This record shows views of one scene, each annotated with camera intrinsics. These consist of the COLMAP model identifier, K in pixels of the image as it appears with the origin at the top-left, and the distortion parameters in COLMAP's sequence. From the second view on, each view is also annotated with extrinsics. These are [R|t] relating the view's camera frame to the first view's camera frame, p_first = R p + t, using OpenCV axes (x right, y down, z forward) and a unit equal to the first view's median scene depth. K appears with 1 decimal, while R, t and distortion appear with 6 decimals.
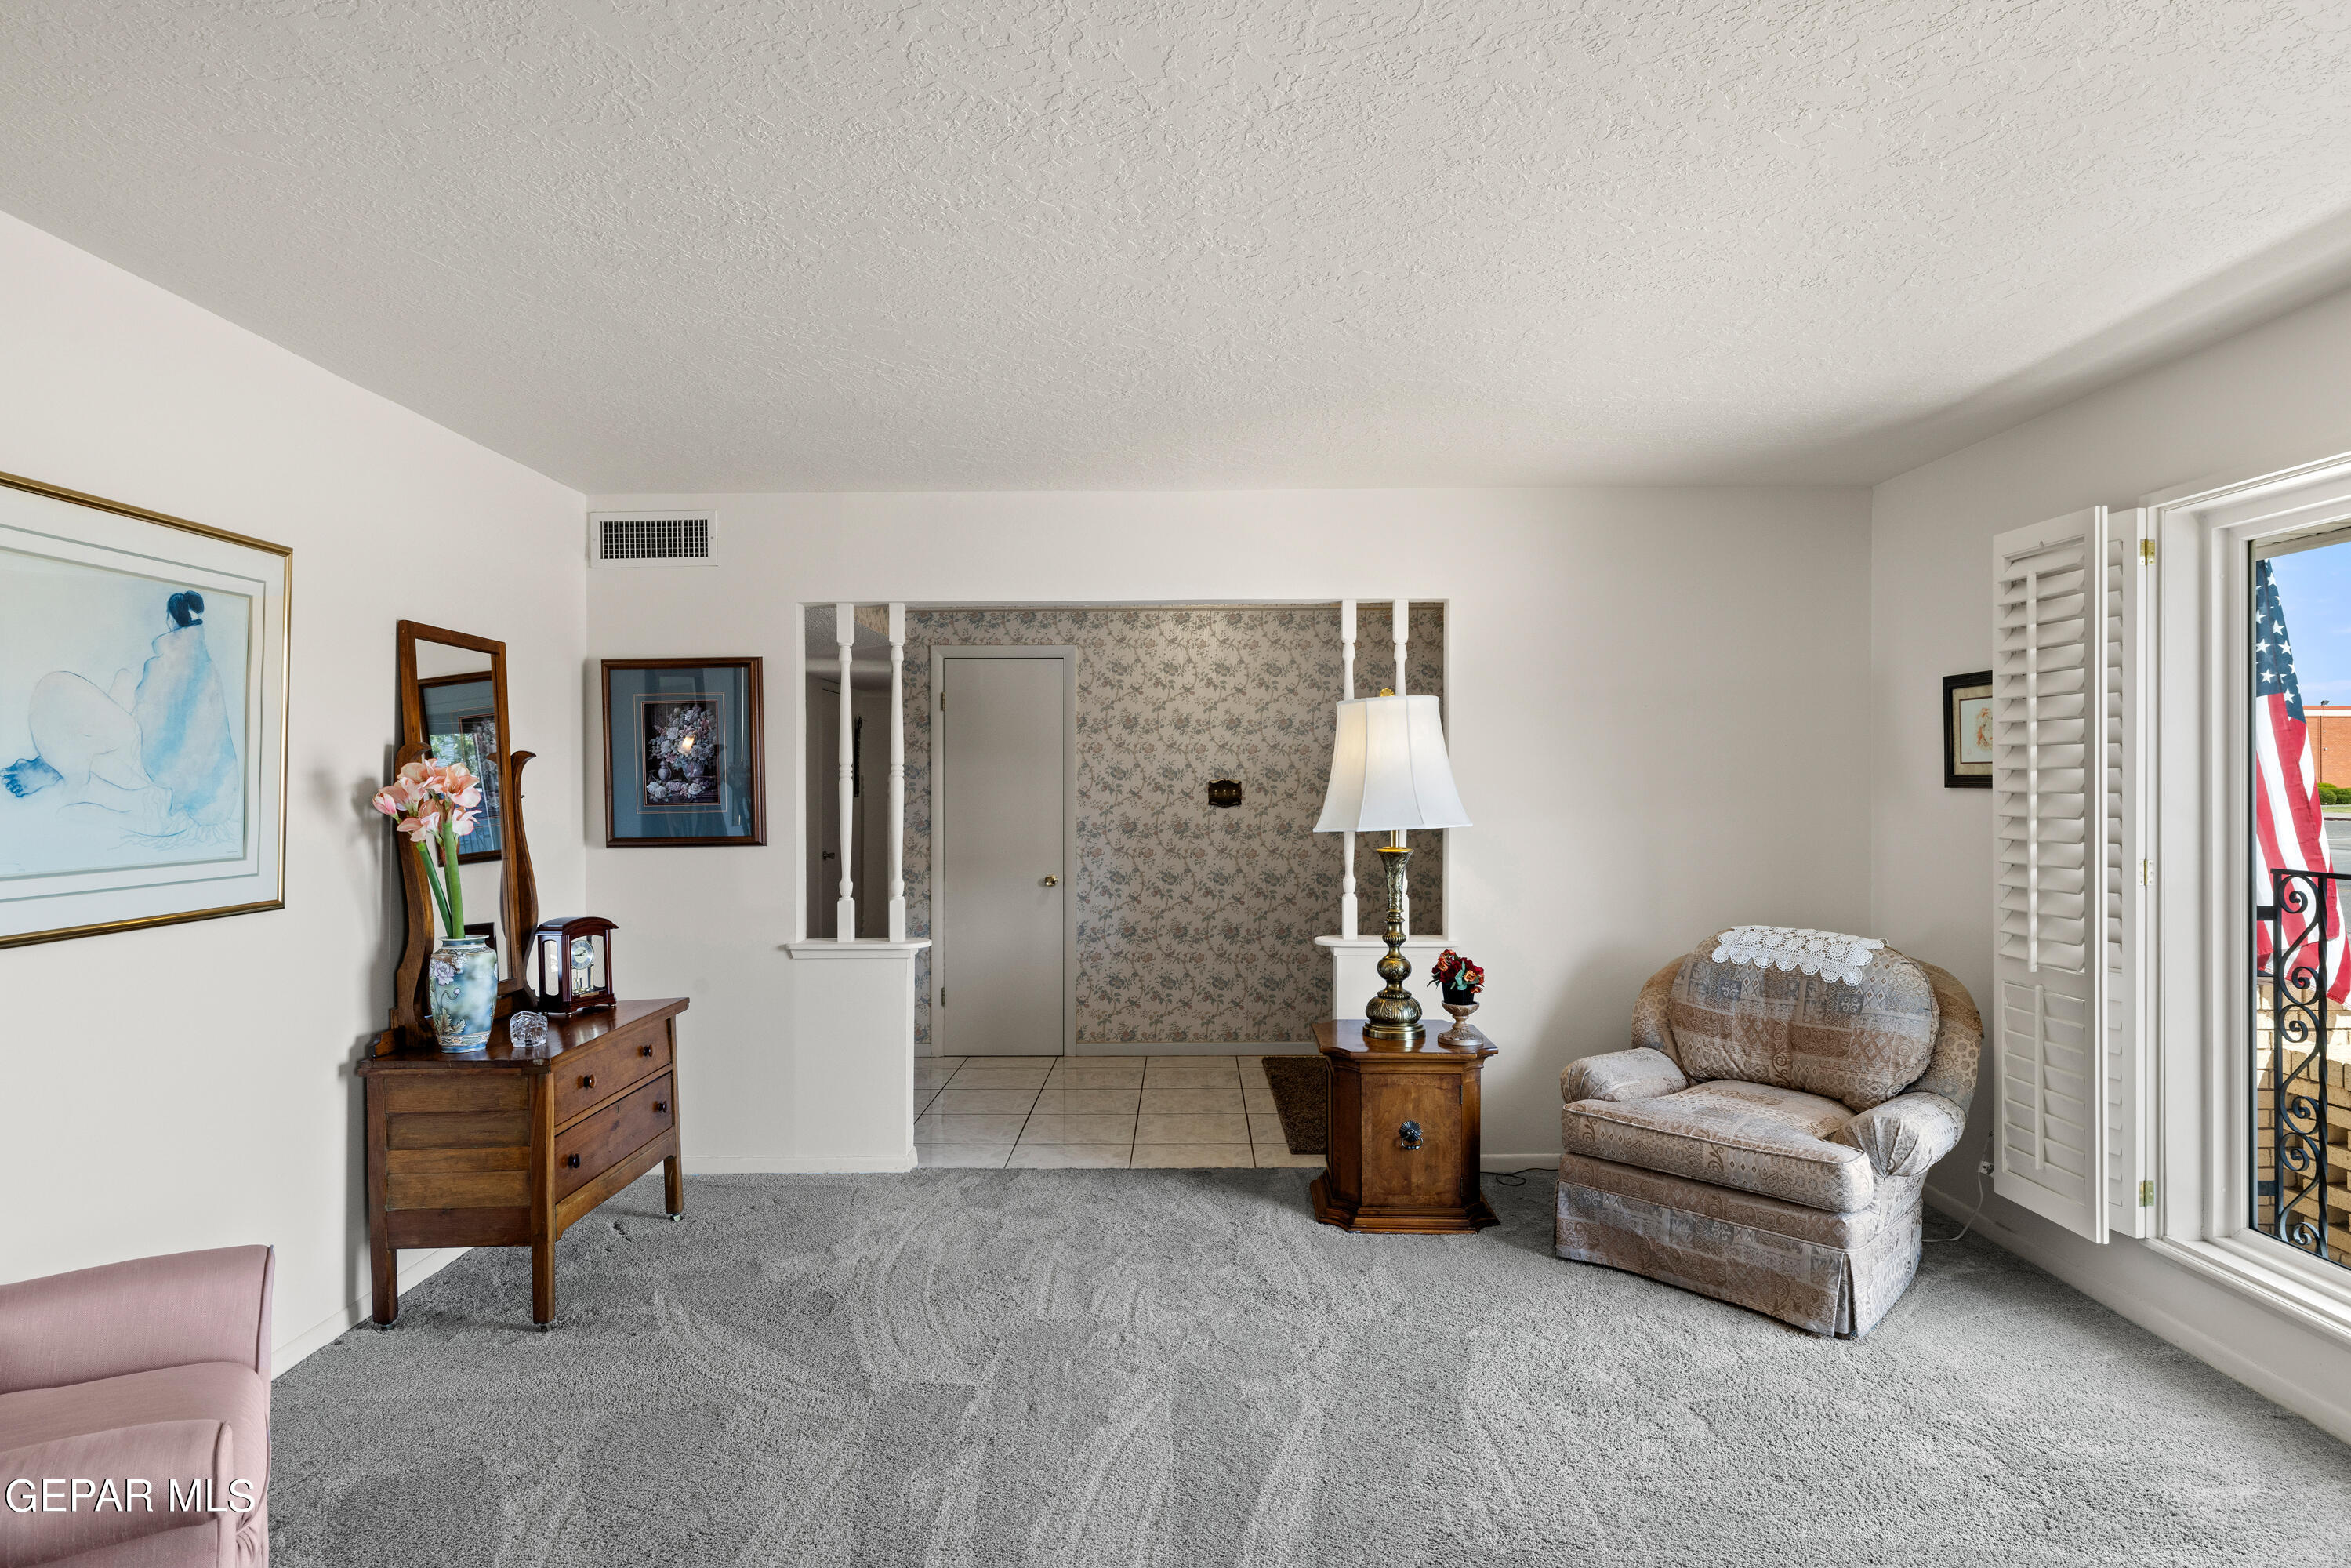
lens RADIAL K [[1336.0, 0, 1181.0], [0, 1336.0, 751.0], [0, 0, 1]] dist [0.000228, -0.000291]
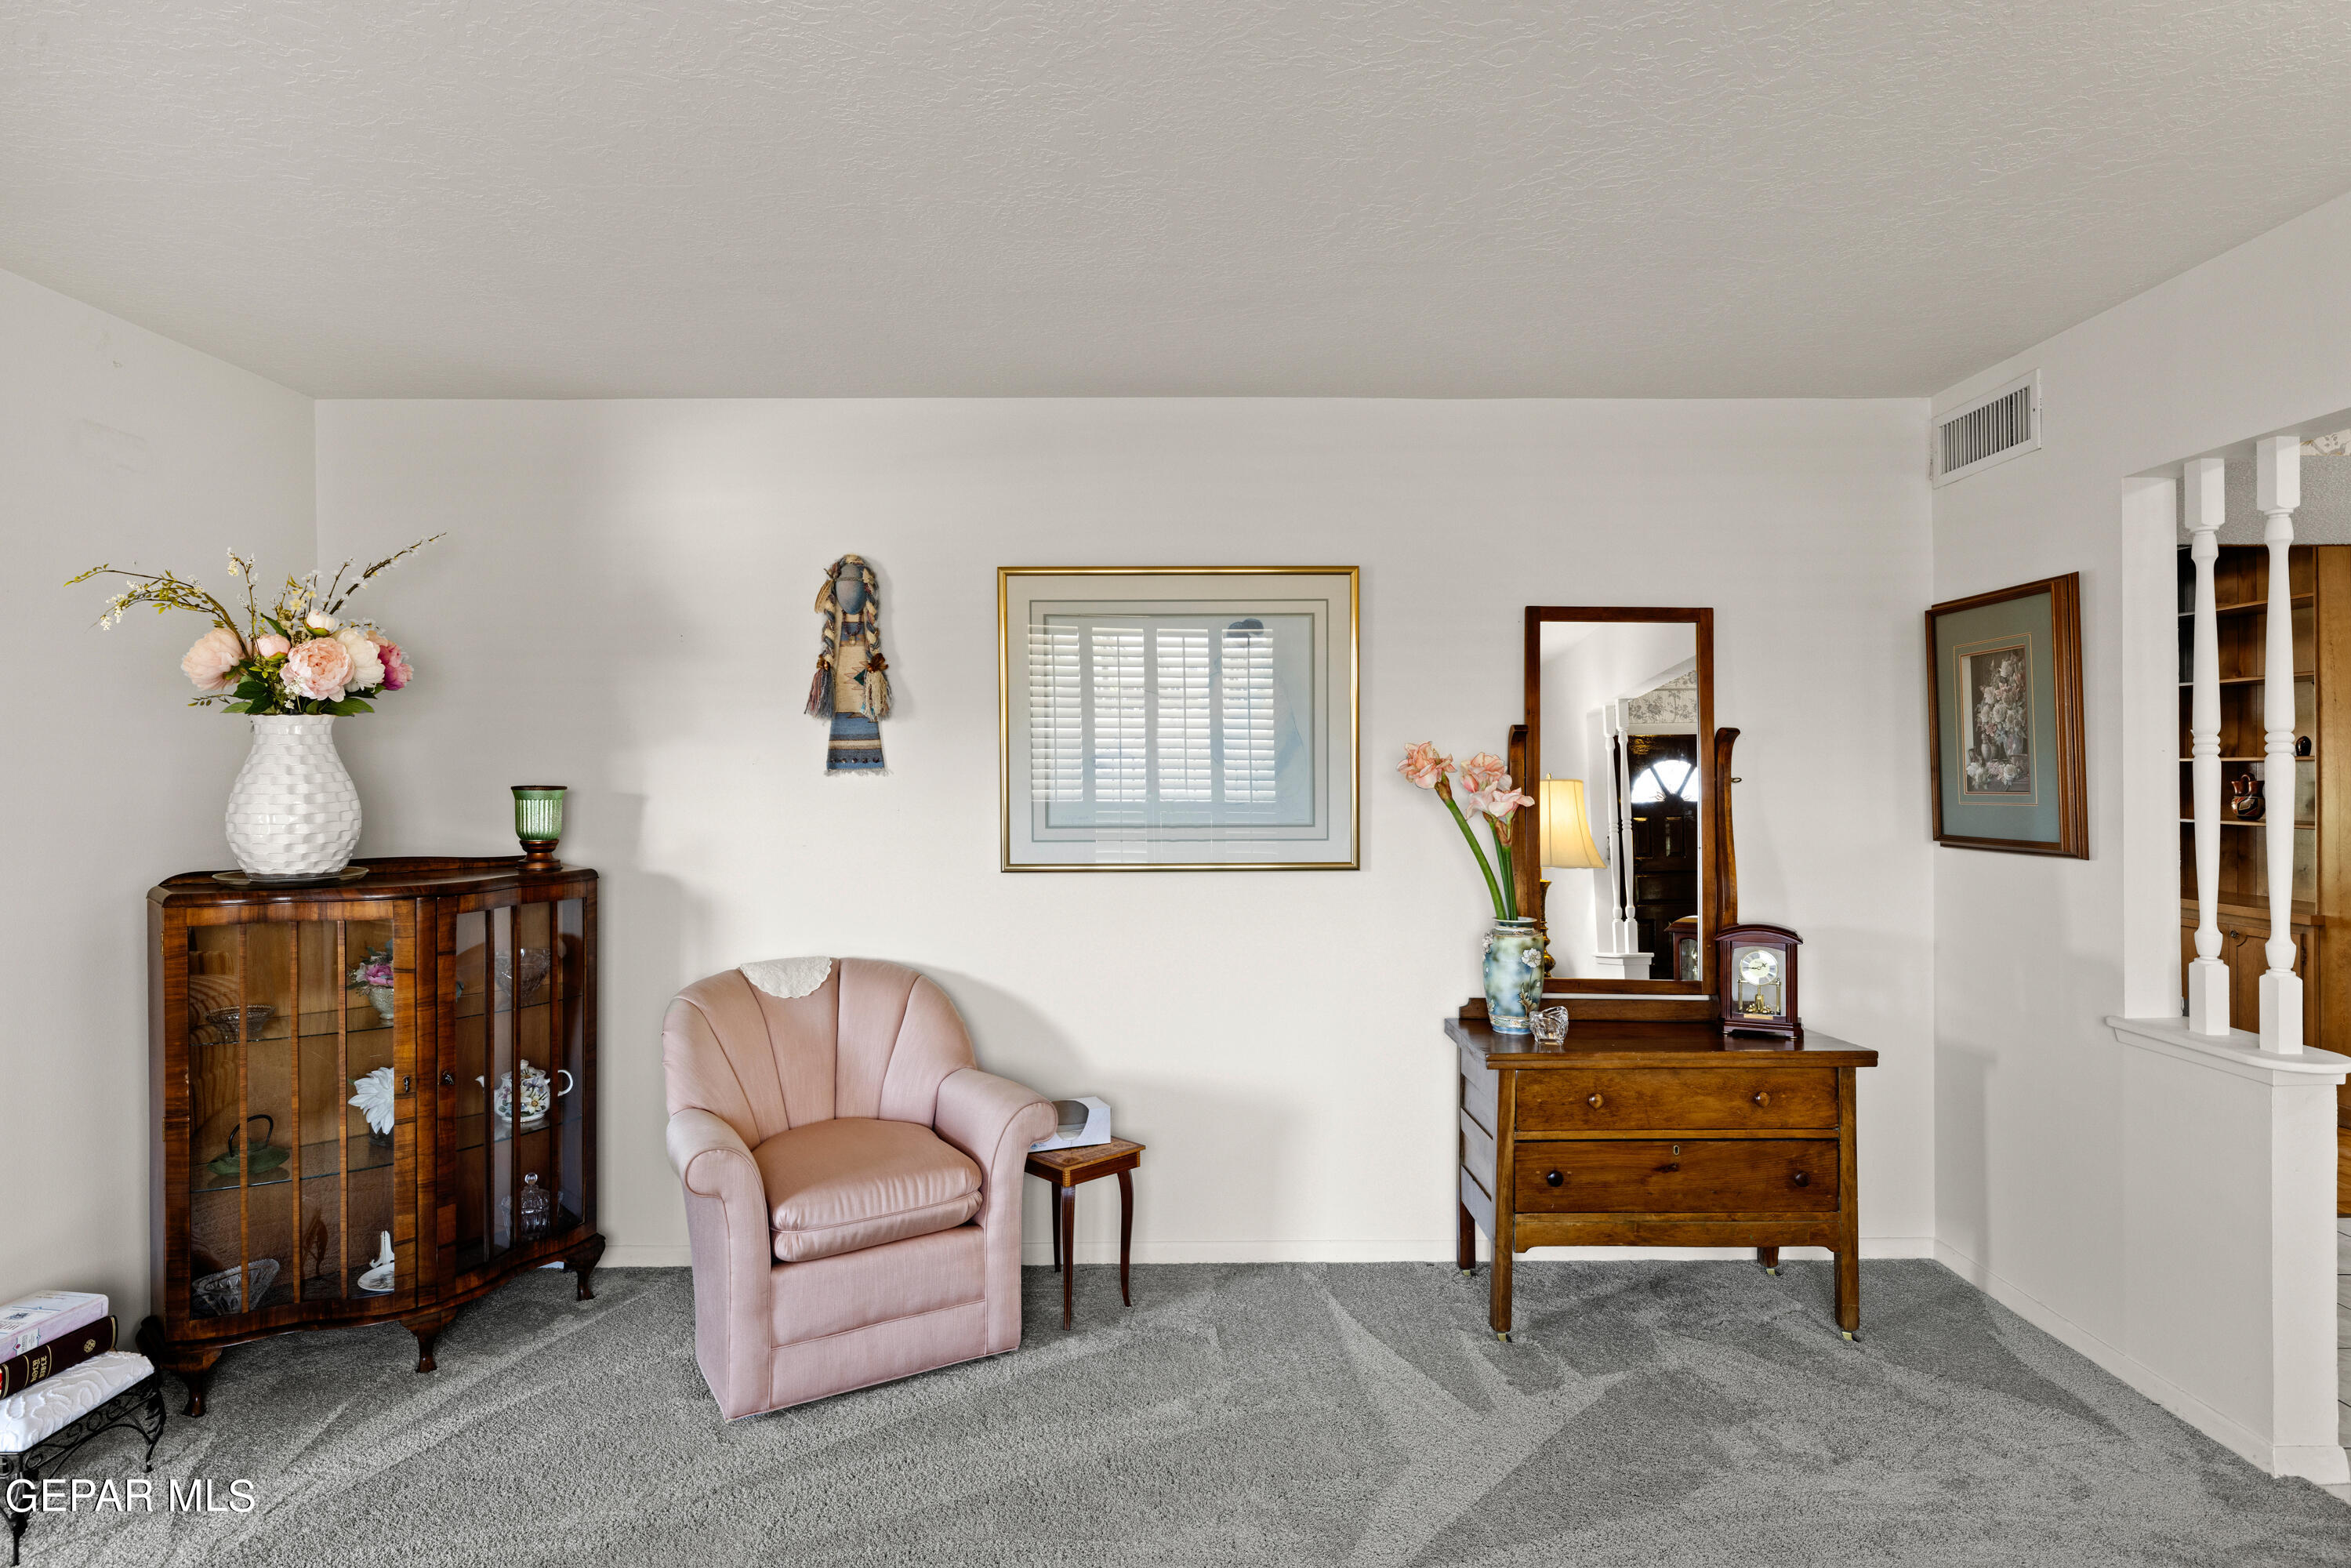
lens RADIAL K [[1336.0, 0, 1181.0], [0, 1336.0, 751.0], [0, 0, 1]] dist [0.000228, -0.000291]
pose [[0.010229, -0.008537, -0.999911, 0.342109], [0.026375, 0.999618, -0.008264, 0.011532], [0.999600, -0.026288, 0.010451, 0.553062]]
